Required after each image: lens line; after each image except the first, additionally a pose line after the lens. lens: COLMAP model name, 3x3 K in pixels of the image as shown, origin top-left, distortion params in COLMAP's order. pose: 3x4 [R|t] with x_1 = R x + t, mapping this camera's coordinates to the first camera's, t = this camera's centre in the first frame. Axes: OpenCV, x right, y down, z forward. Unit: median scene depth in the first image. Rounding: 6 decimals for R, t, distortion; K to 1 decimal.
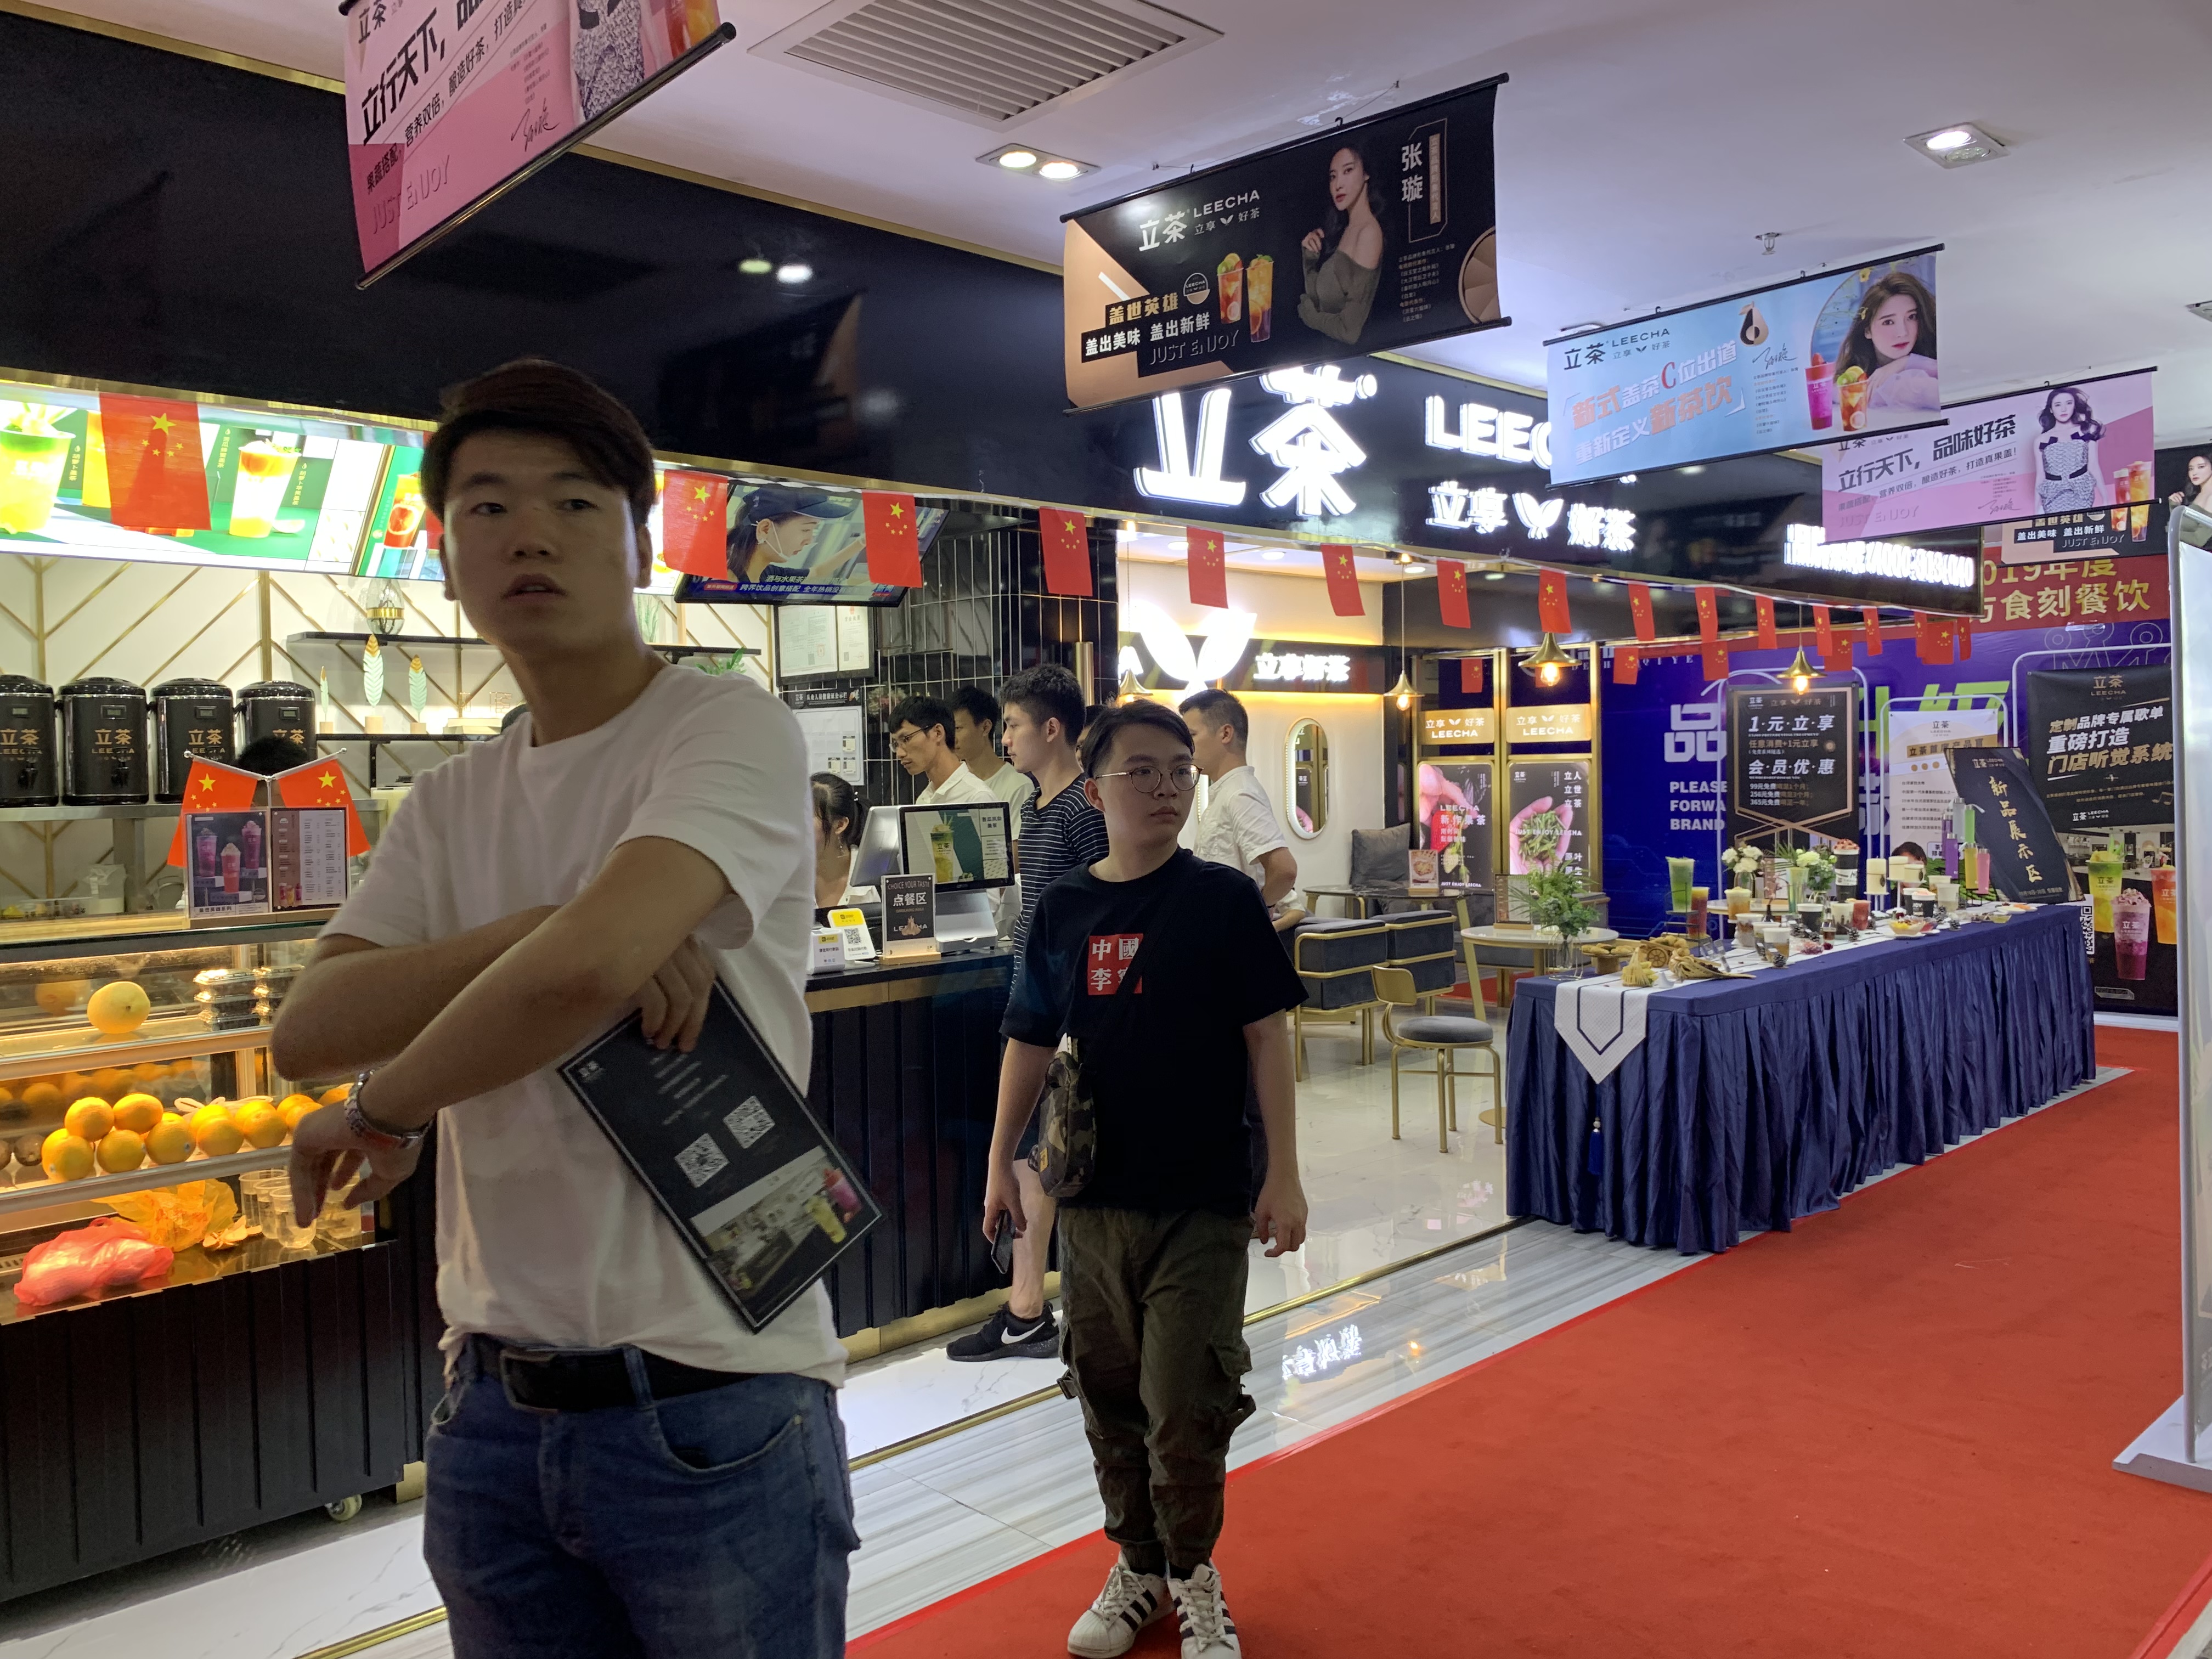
lens RADIAL K [[1726.5, 0, 1106.6], [0, 1726.5, 829.5], [0, 0, 1]] dist [0.005415, 0.007465]
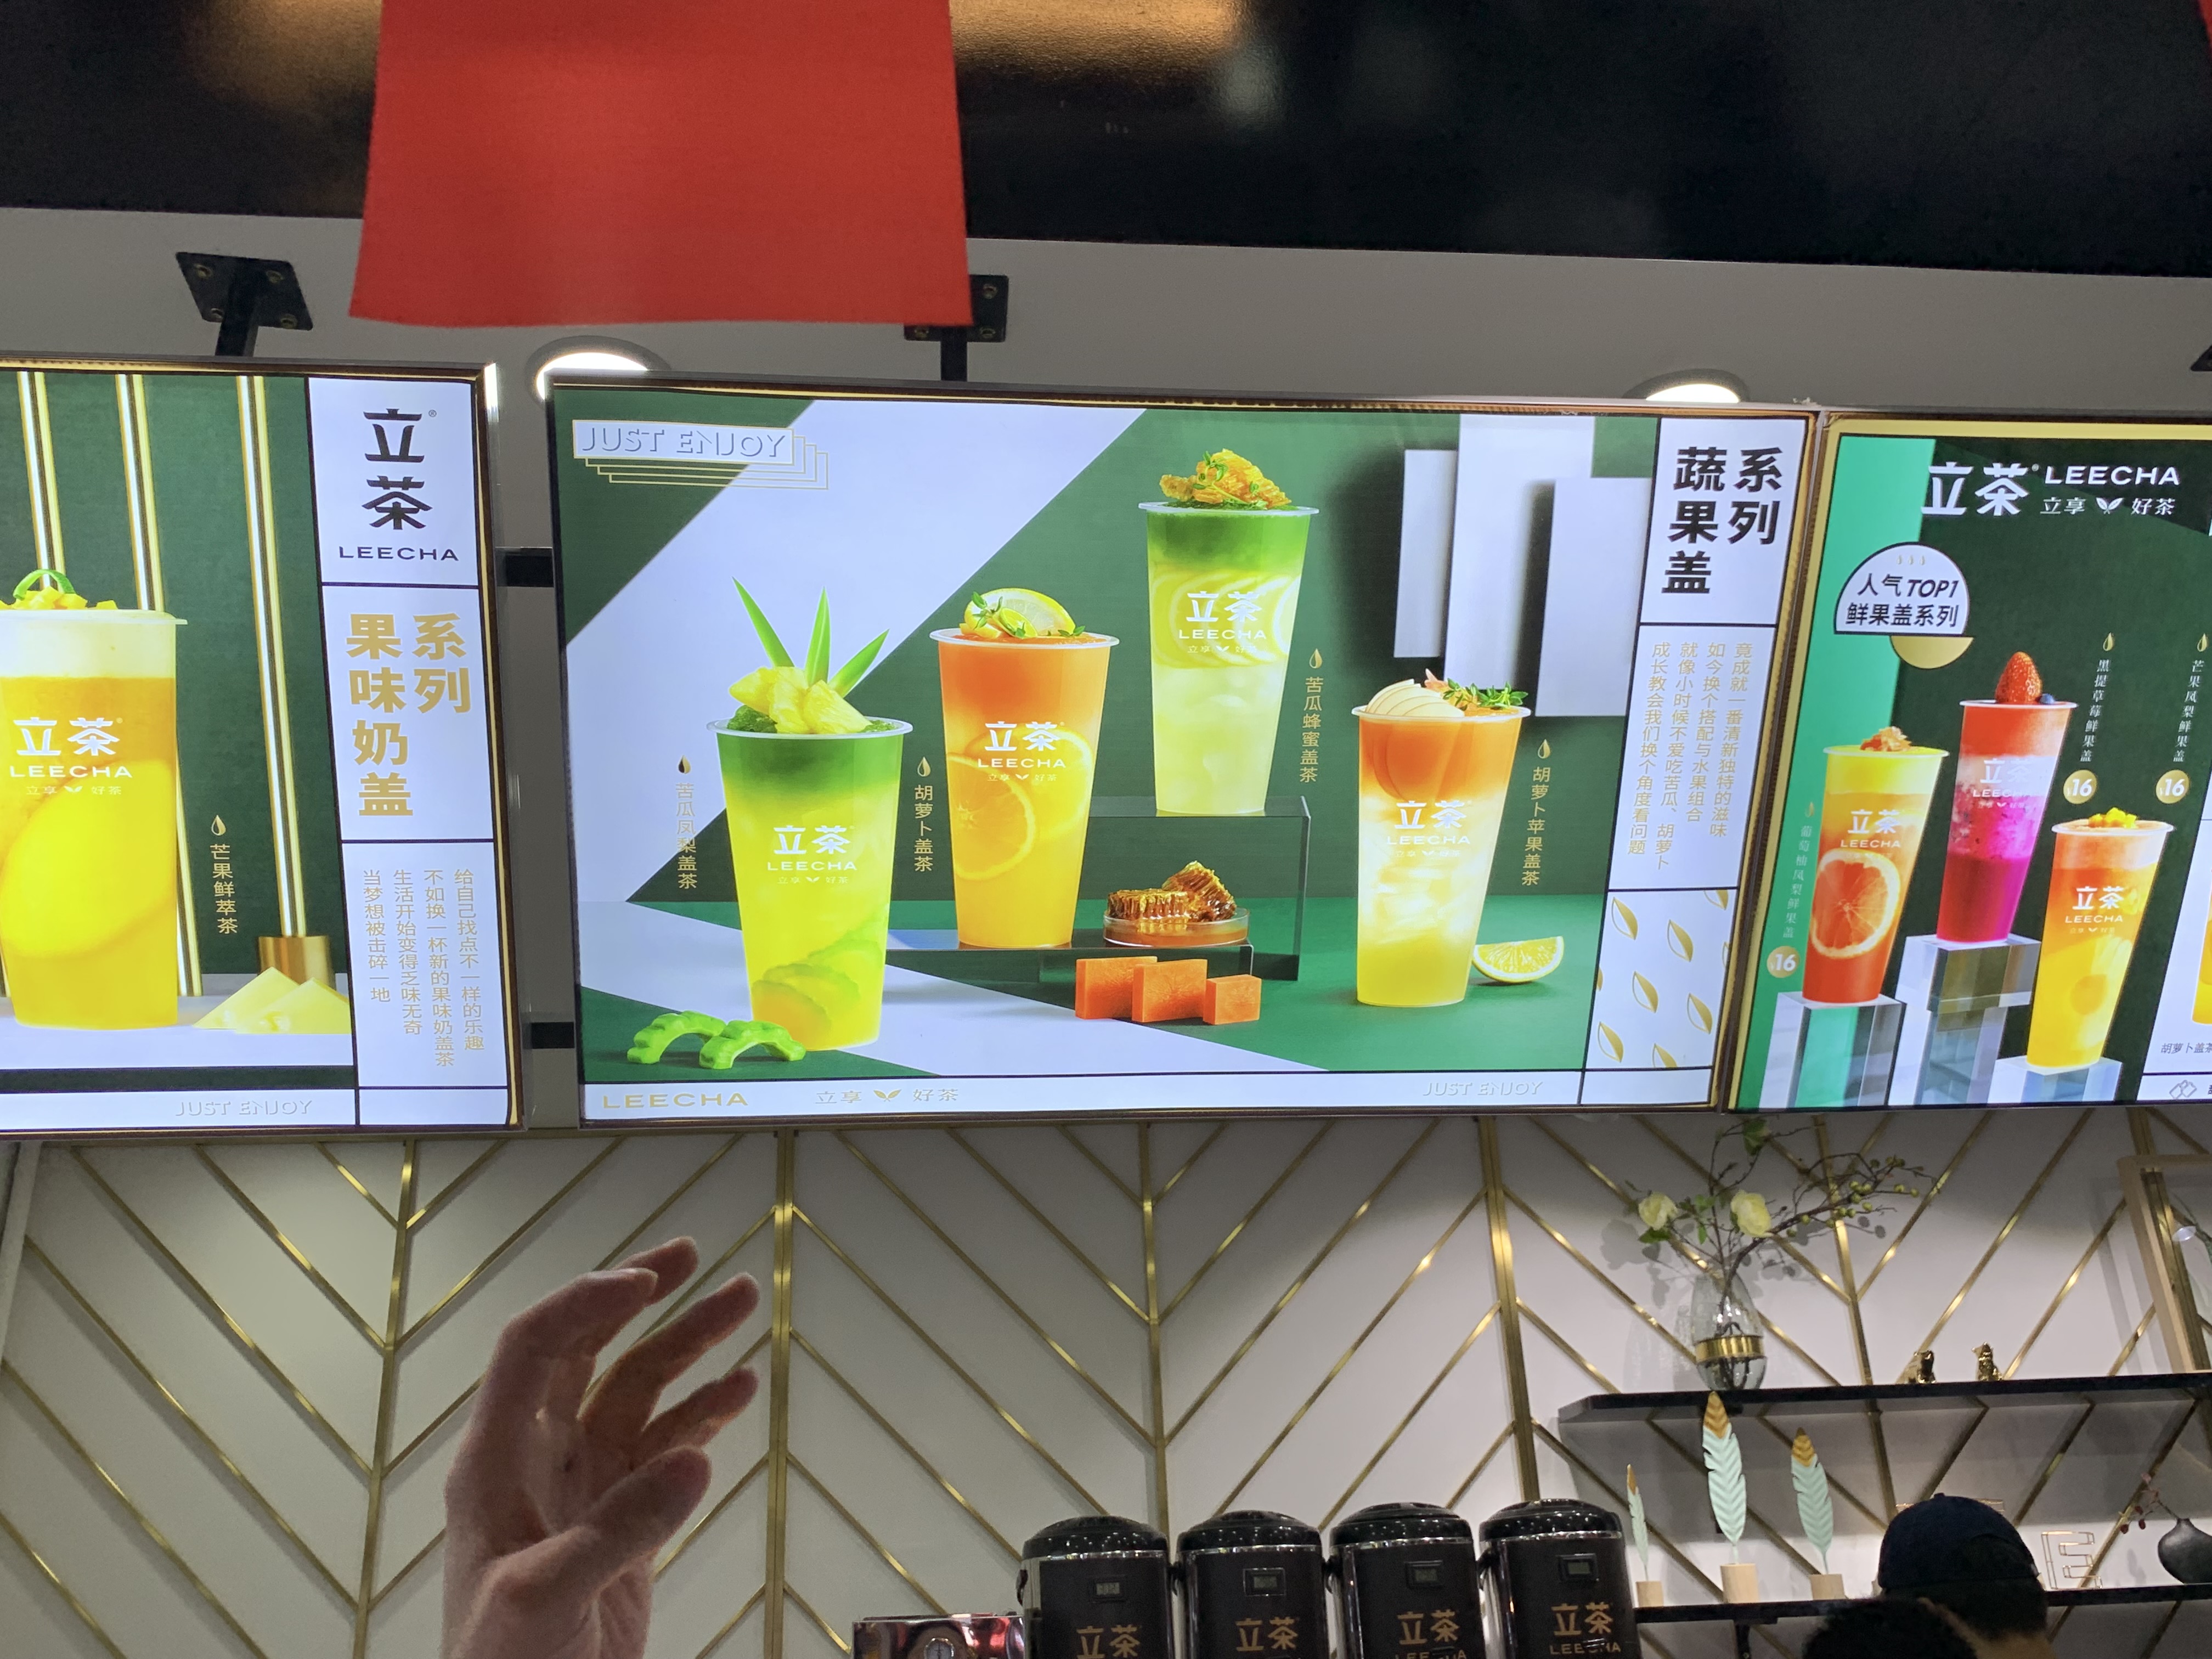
lens RADIAL K [[1931.7, 0, 1104.7], [0, 1931.7, 828.4], [0, 0, 1]] dist [0.014294, -0.004249]
pose [[0.786917, -0.260772, -0.559249, -0.212953], [0.008332, 0.910722, -0.412936, -0.031880], [0.617002, 0.320287, 0.718835, 0.447764]]
